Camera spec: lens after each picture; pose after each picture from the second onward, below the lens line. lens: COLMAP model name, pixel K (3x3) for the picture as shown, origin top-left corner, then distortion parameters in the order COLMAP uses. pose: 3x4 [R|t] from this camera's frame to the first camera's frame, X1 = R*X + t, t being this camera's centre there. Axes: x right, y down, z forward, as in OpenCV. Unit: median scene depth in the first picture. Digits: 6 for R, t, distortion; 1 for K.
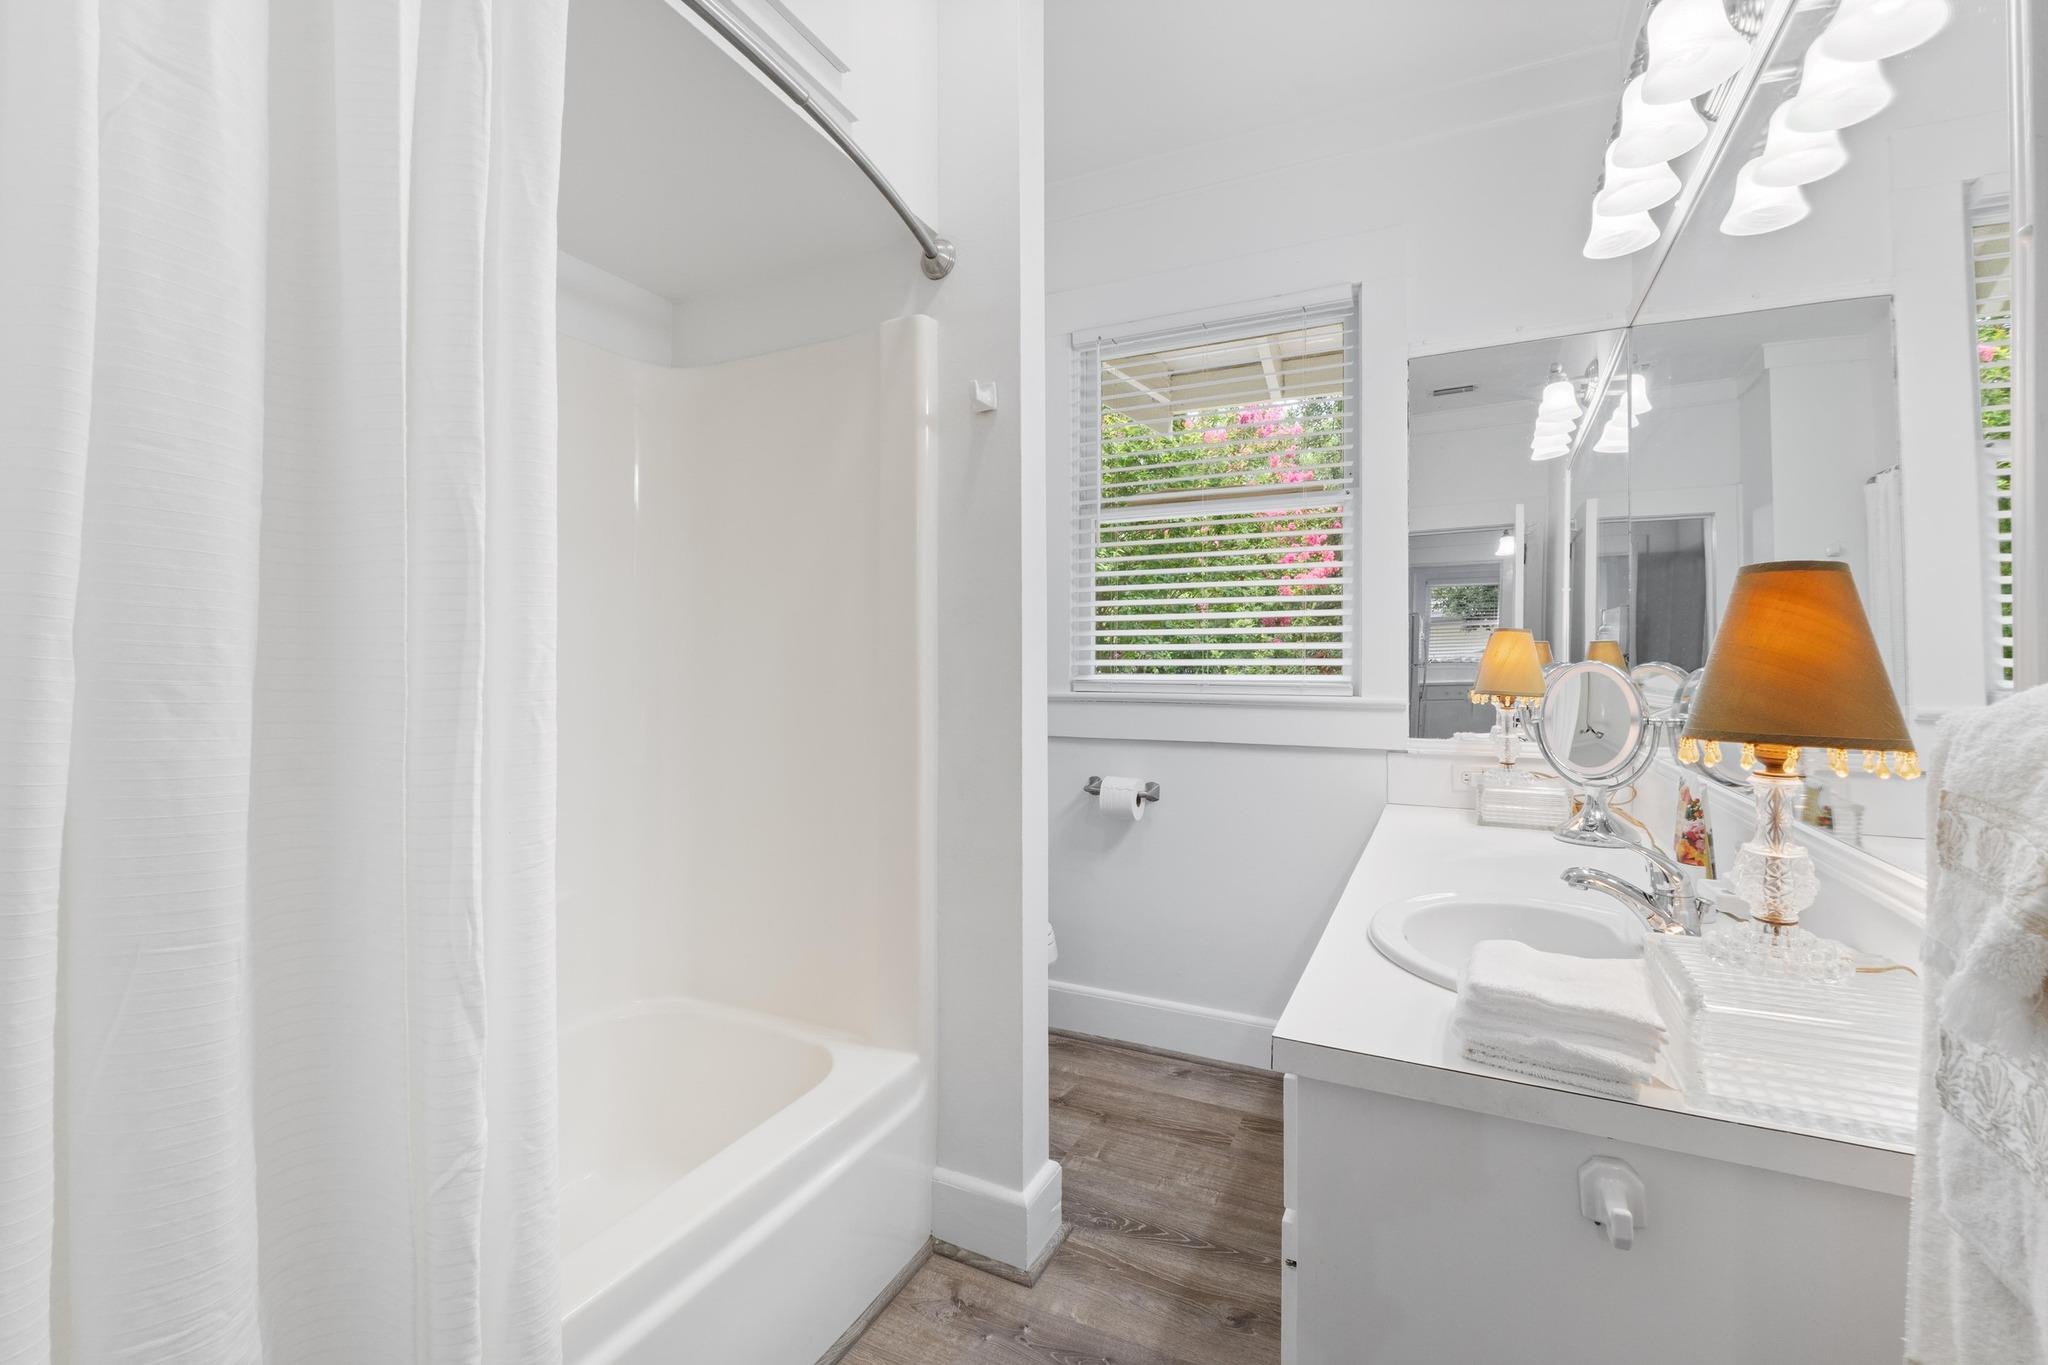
lens RADIAL K [[868.0, 0, 1018.2], [0, 868.0, 671.3], [0, 0, 1]] dist [-0.010611, -0.000400]
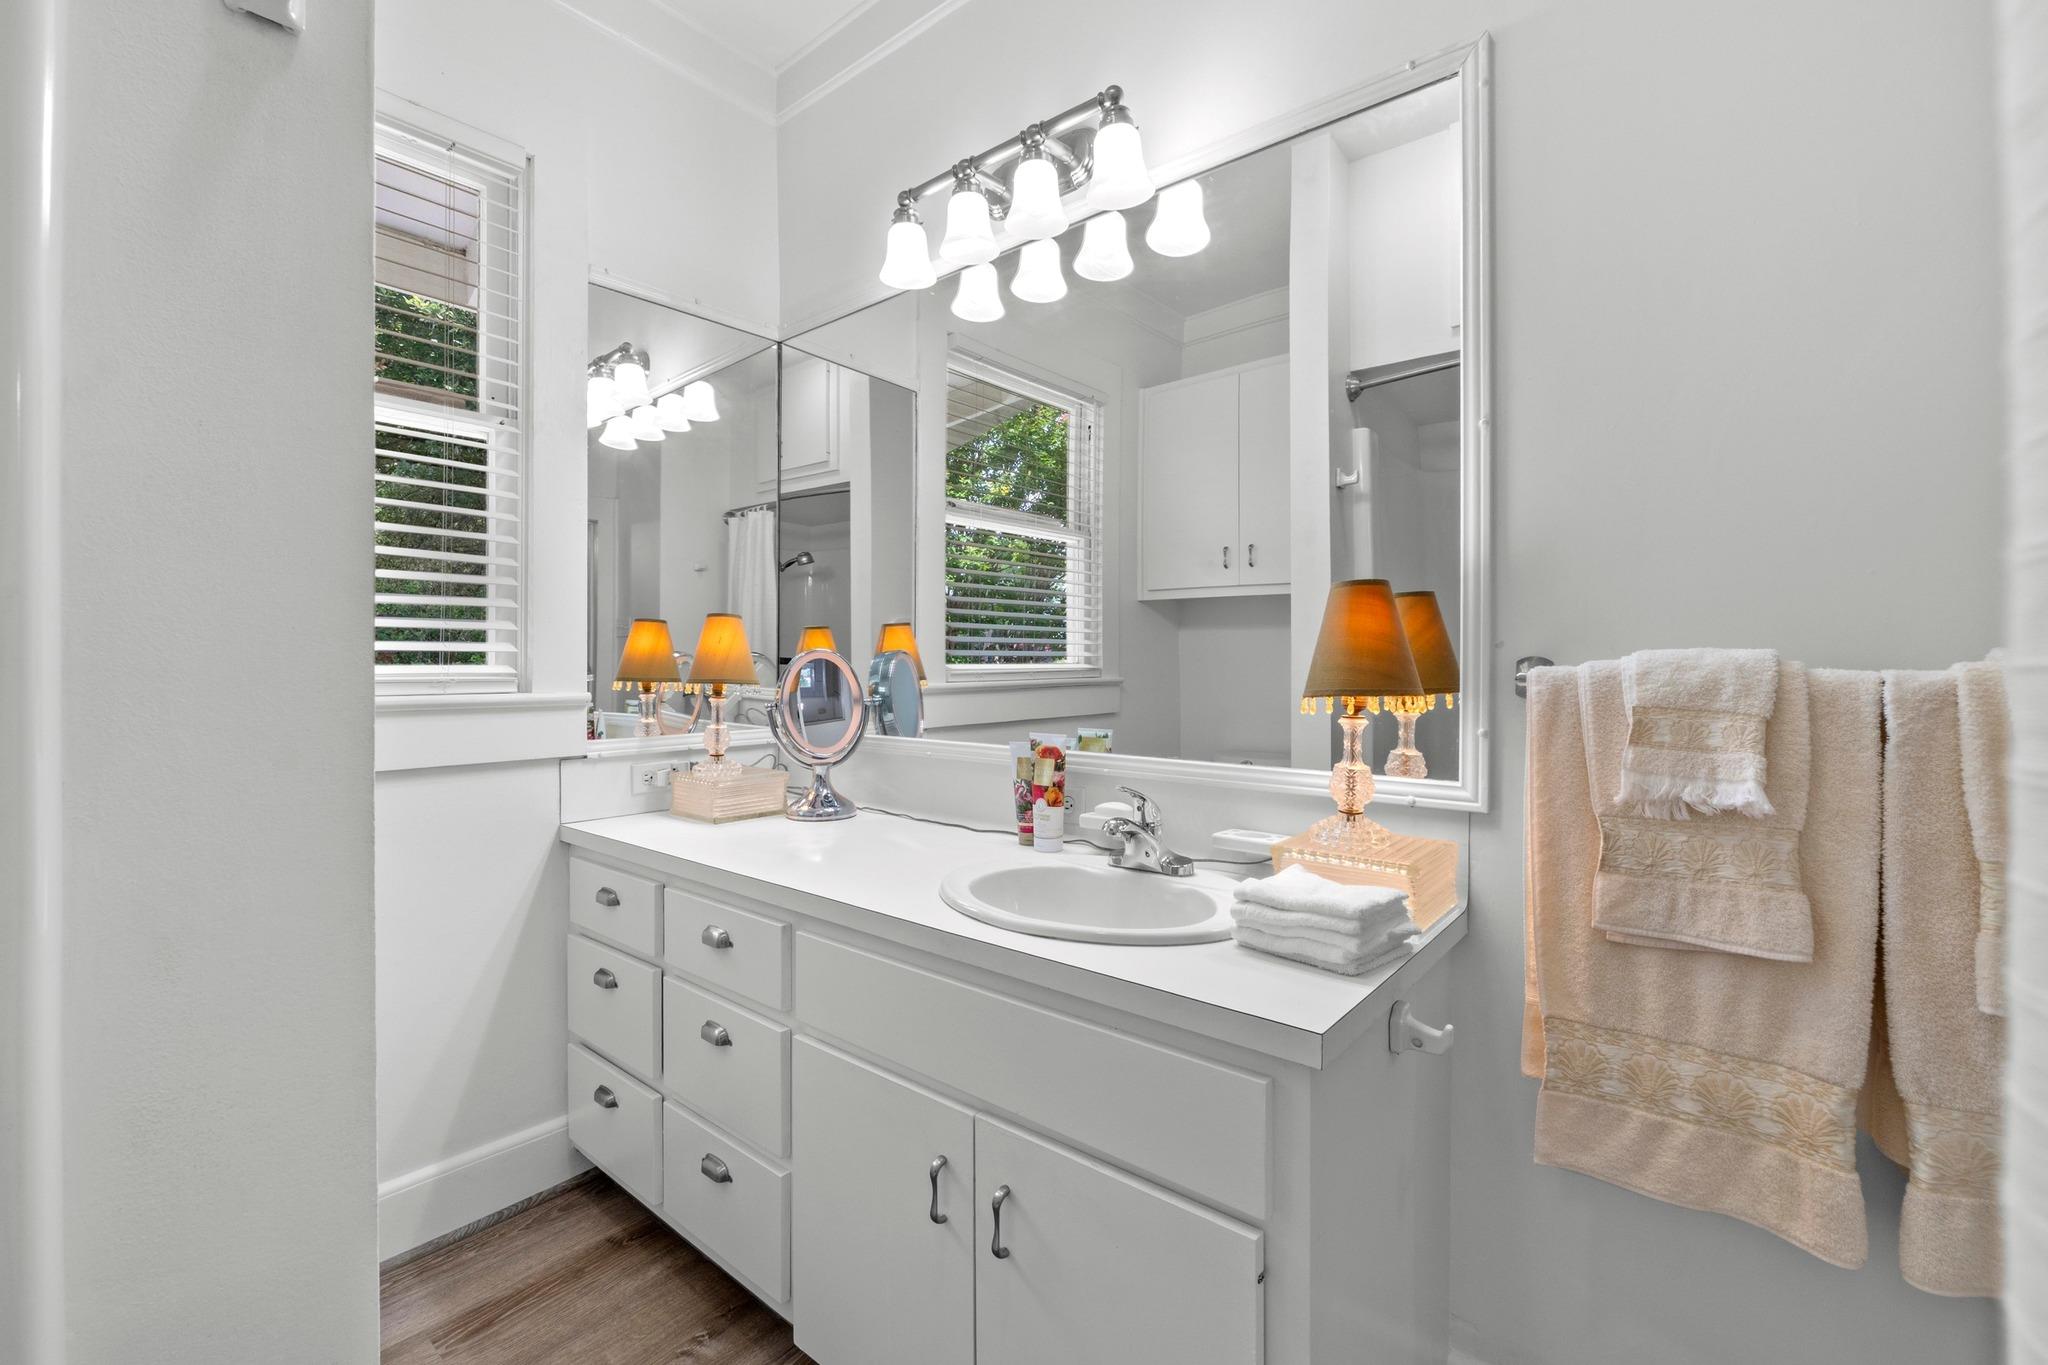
lens RADIAL K [[855.9, 0, 1035.4], [0, 855.9, 656.1], [0, 0, 1]] dist [-0.007180, 0.000045]
pose [[0.212452, 0.002081, 0.977169, -0.254268], [0.007208, 0.999967, -0.003696, 0.003064], [-0.977145, 0.007829, 0.212430, 0.413190]]
